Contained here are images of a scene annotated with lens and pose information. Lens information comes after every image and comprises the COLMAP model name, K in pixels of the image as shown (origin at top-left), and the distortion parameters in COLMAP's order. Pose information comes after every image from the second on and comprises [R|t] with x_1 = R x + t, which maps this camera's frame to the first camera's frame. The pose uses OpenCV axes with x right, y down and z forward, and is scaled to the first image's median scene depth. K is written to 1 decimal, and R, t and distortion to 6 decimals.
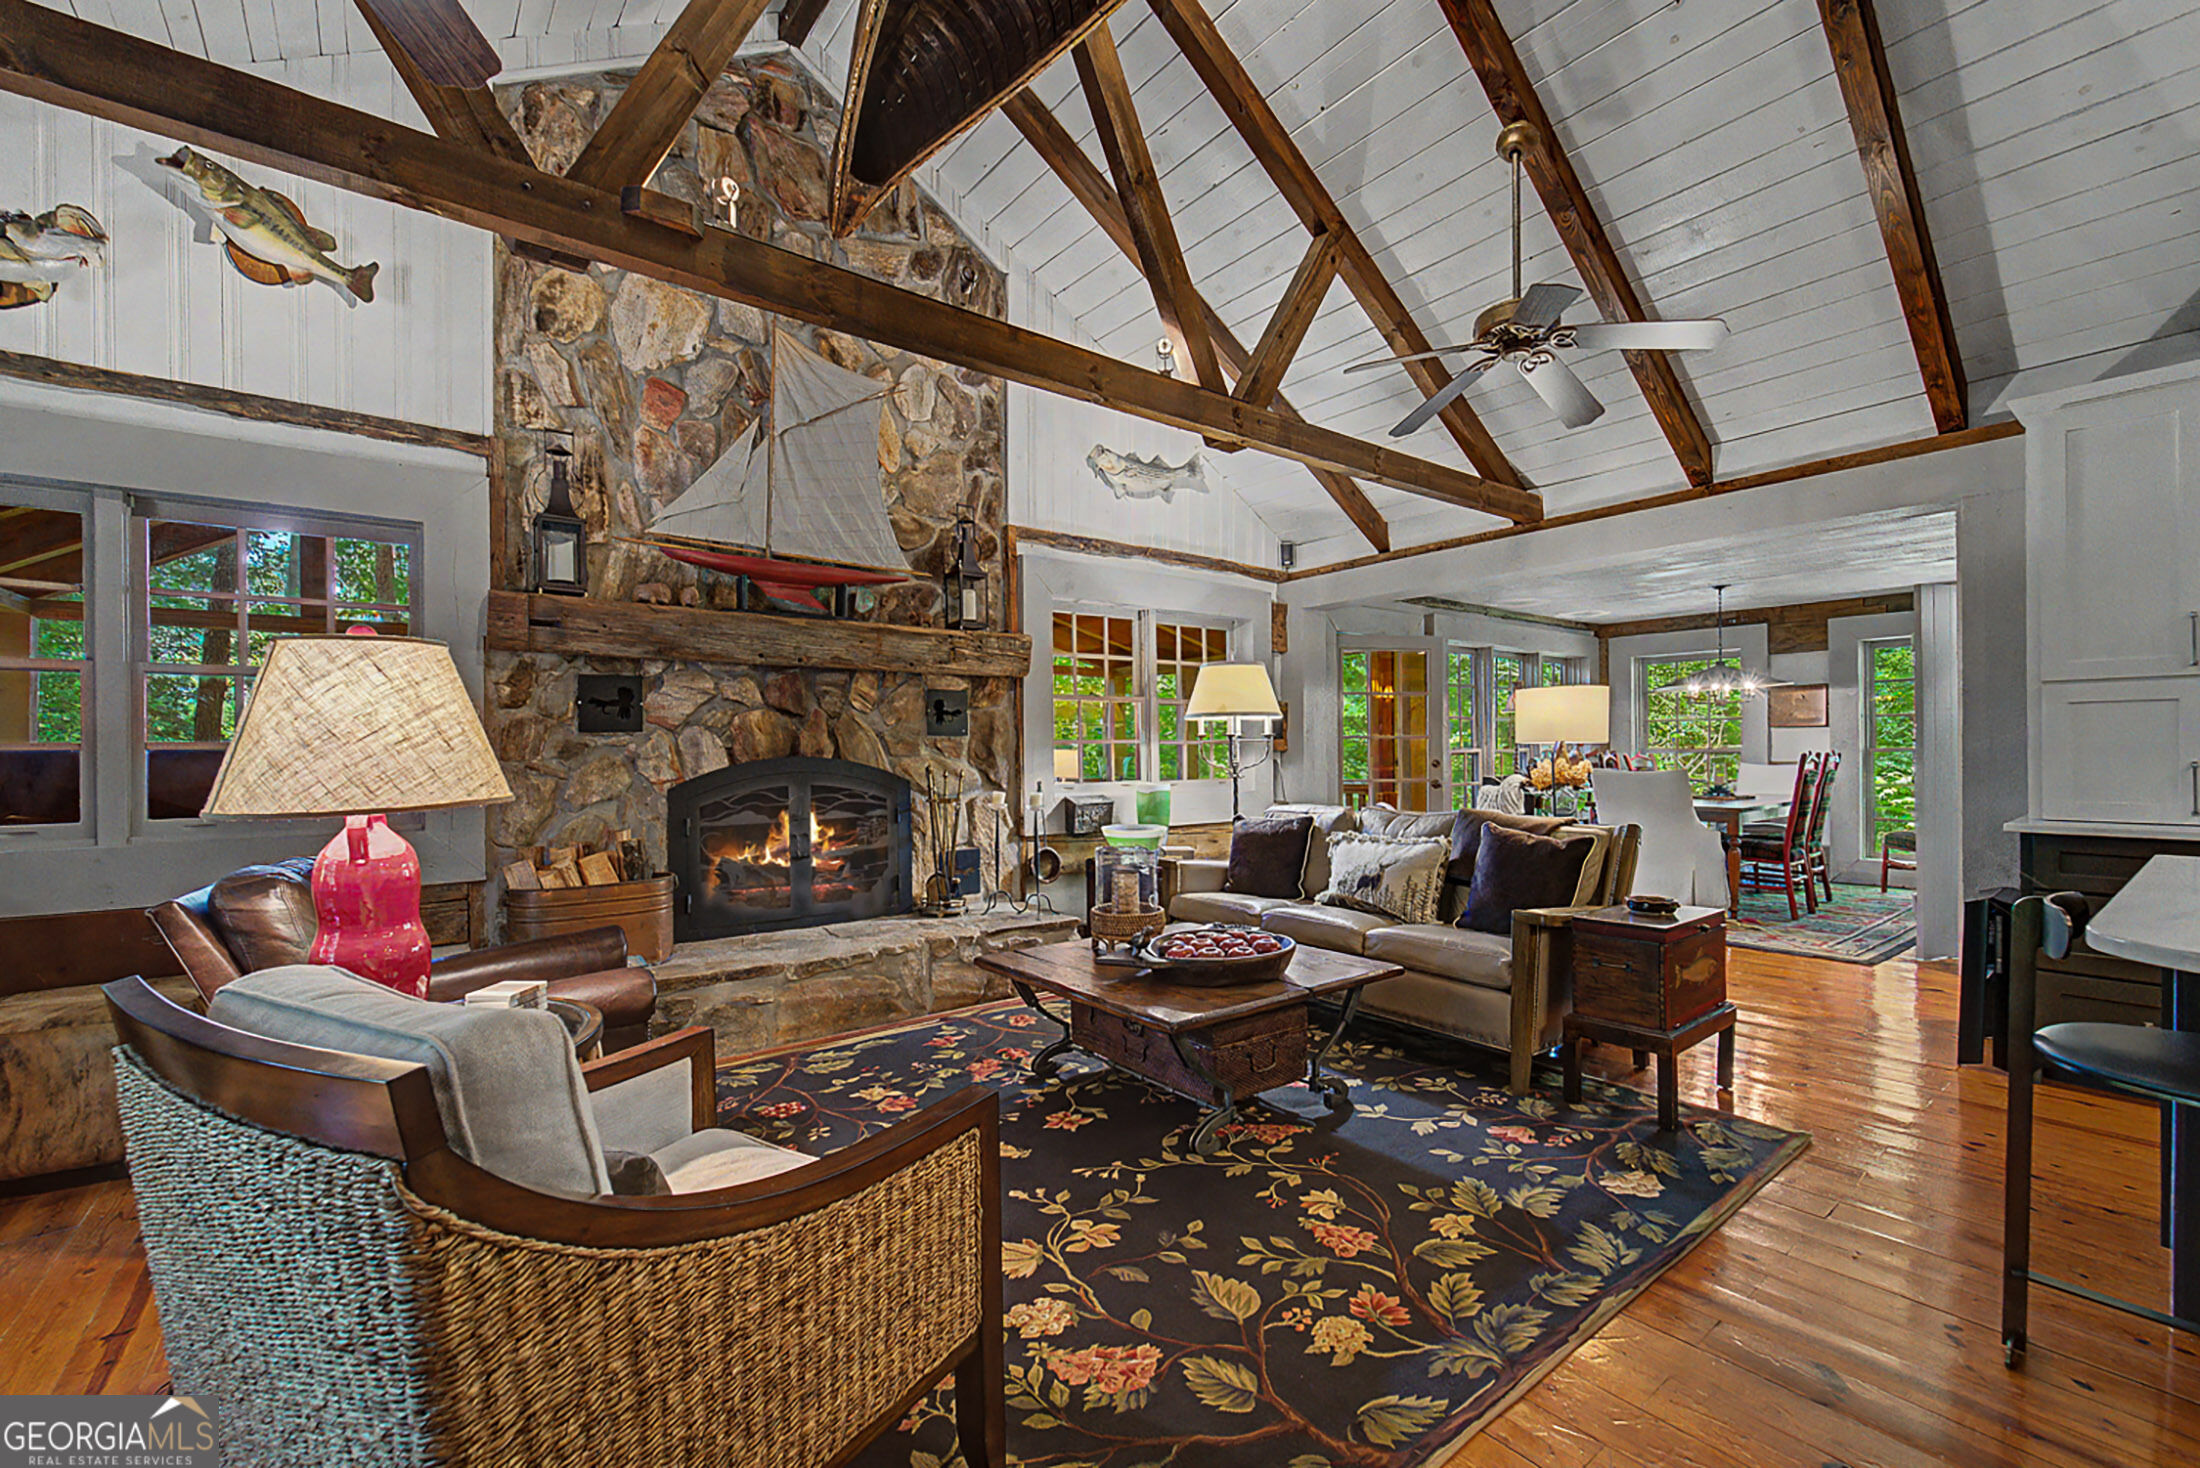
lens RADIAL K [[886.9, 0, 1104.0], [0, 886.9, 745.3], [0, 0, 1]] dist [-0.001340, -0.000367]
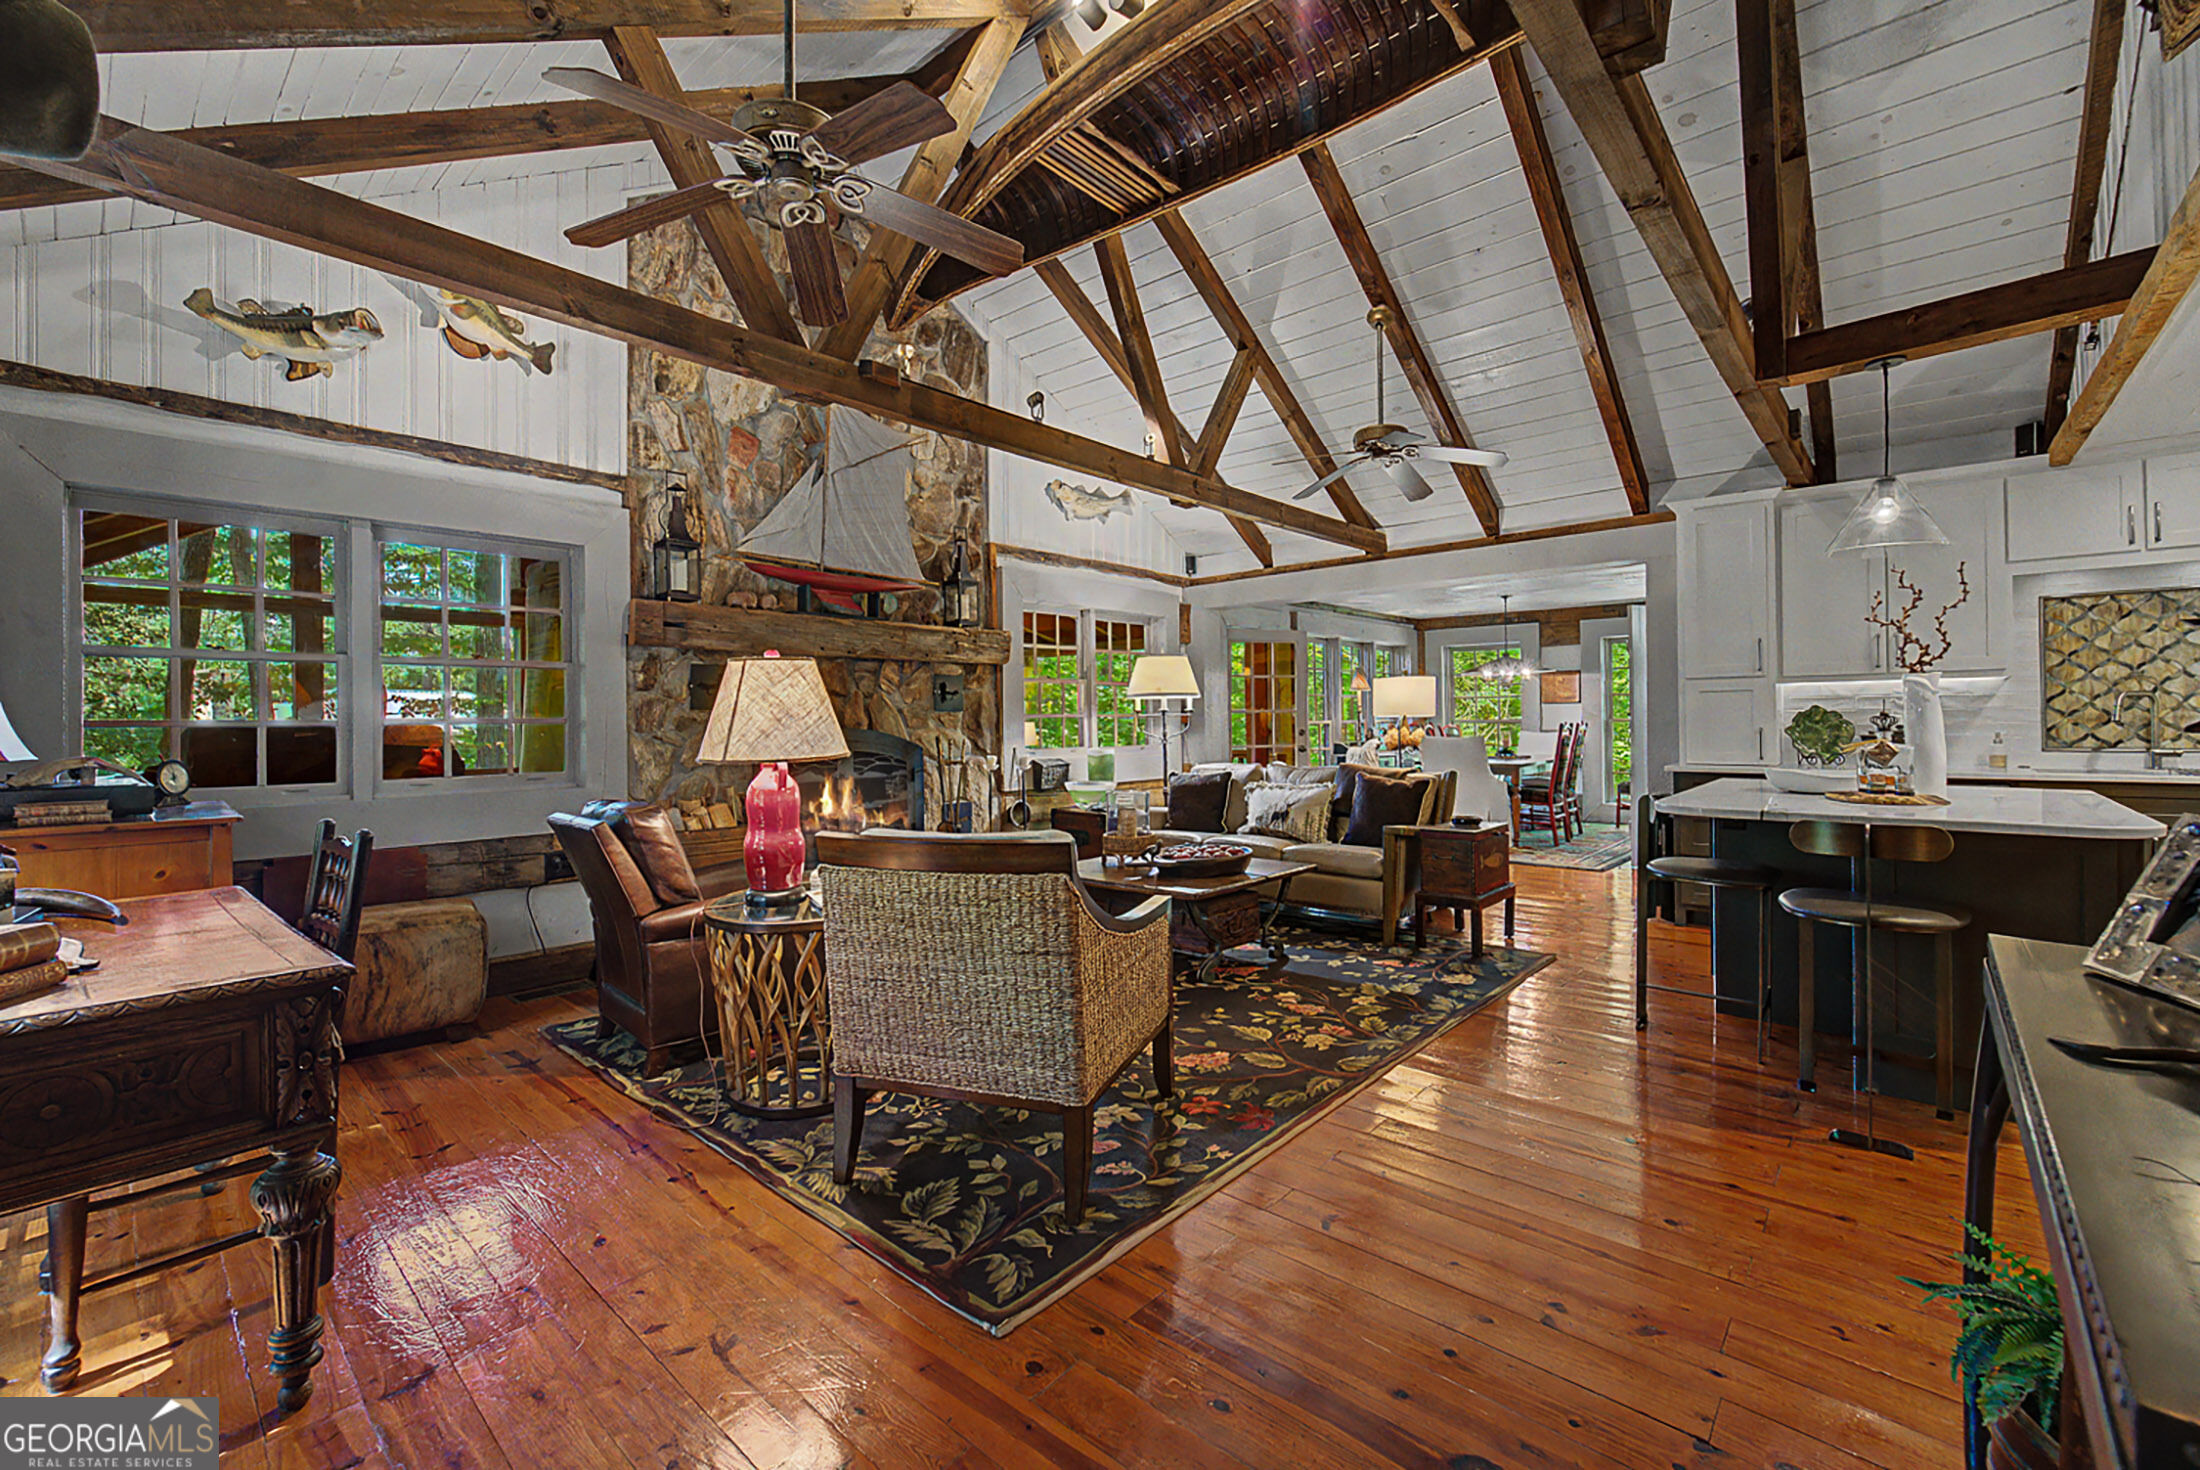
lens RADIAL K [[888.0, 0, 1102.1], [0, 888.0, 707.4], [0, 0, 1]] dist [-0.002227, -0.000344]
pose [[0.984073, 0.000193, 0.177764, -0.227196], [0.001741, 0.999941, -0.010726, -0.003300], [-0.177756, 0.010864, 0.984015, -0.333787]]
